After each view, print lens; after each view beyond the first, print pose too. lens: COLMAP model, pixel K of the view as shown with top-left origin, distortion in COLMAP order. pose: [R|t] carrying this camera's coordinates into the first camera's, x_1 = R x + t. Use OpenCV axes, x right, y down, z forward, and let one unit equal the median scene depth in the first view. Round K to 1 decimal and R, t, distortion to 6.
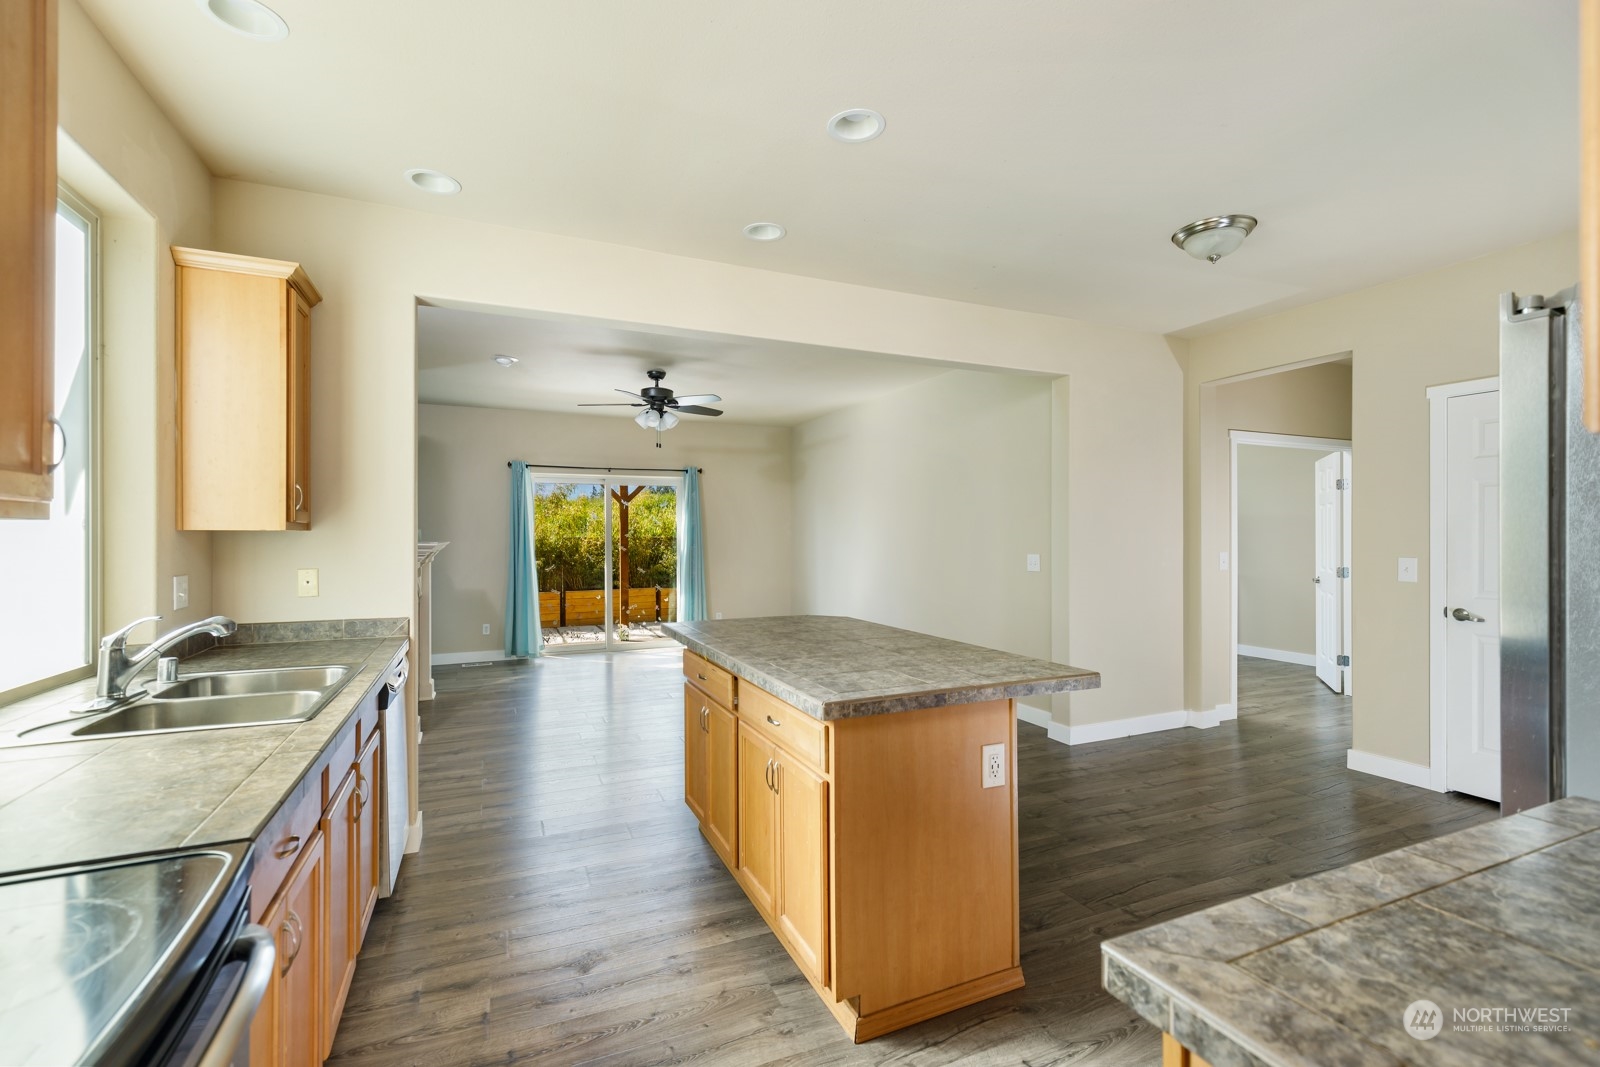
lens RADIAL K [[724.0, 0, 811.6], [0, 724.0, 539.8], [0, 0, 1]] dist [0.008502, -0.001115]
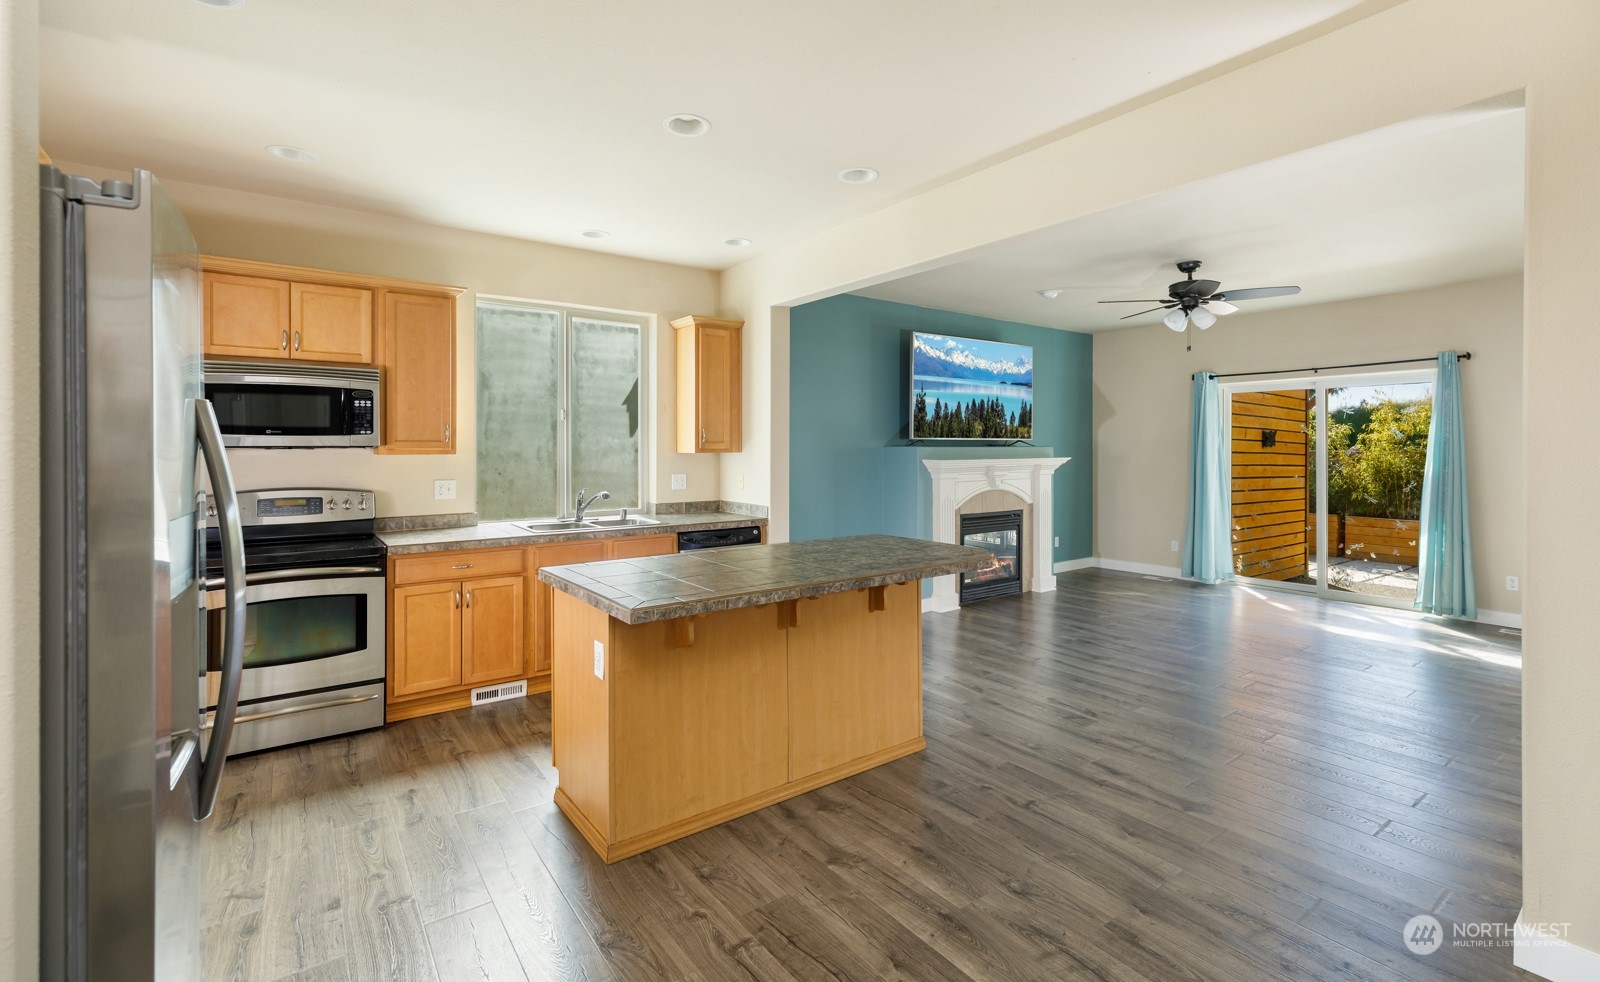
lens RADIAL K [[712.4, 0, 800.6], [0, 712.4, 446.6], [0, 0, 1]] dist [-0.002465, -0.000588]
pose [[0.211849, 0.004719, -0.977291, 0.403016], [-0.007749, 0.999965, 0.003149, -0.010917], [0.977272, 0.006906, 0.211878, 0.299836]]
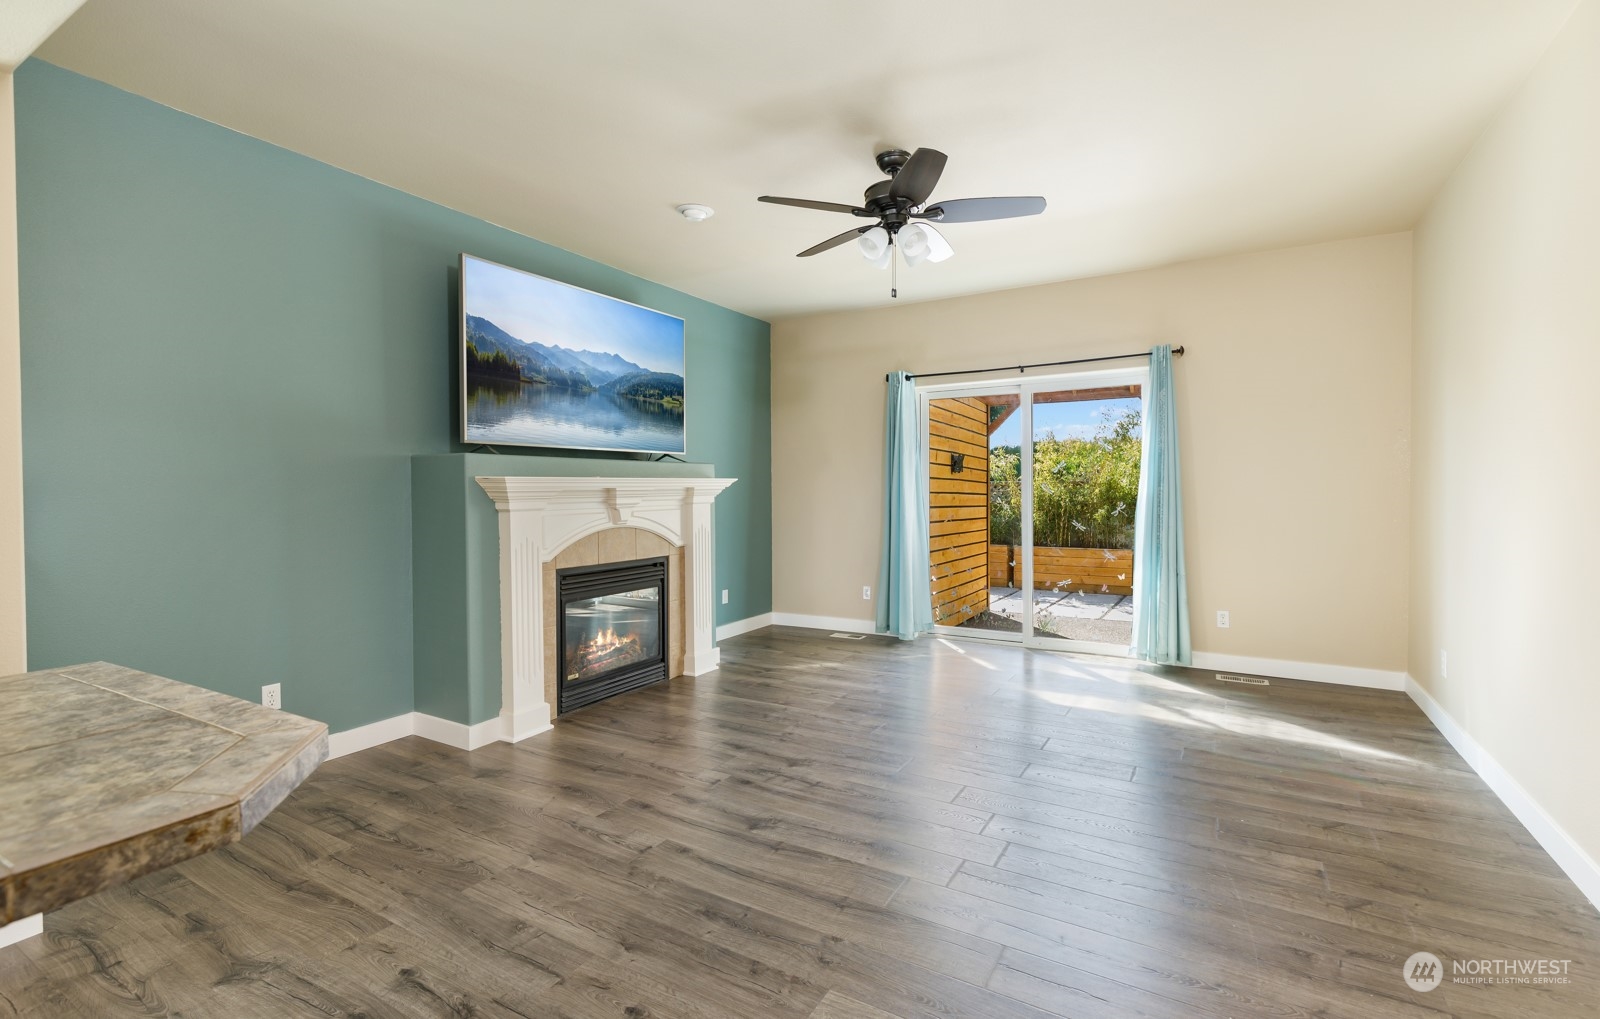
lens RADIAL K [[712.9, 0, 806.2], [0, 712.9, 502.4], [0, 0, 1]] dist [-0.000278, 0.000002]
pose [[0.586100, 0.016285, -0.810075, 0.139521], [-0.002697, 0.999832, 0.018149, 0.013058], [0.810234, -0.008452, 0.586045, 0.506929]]
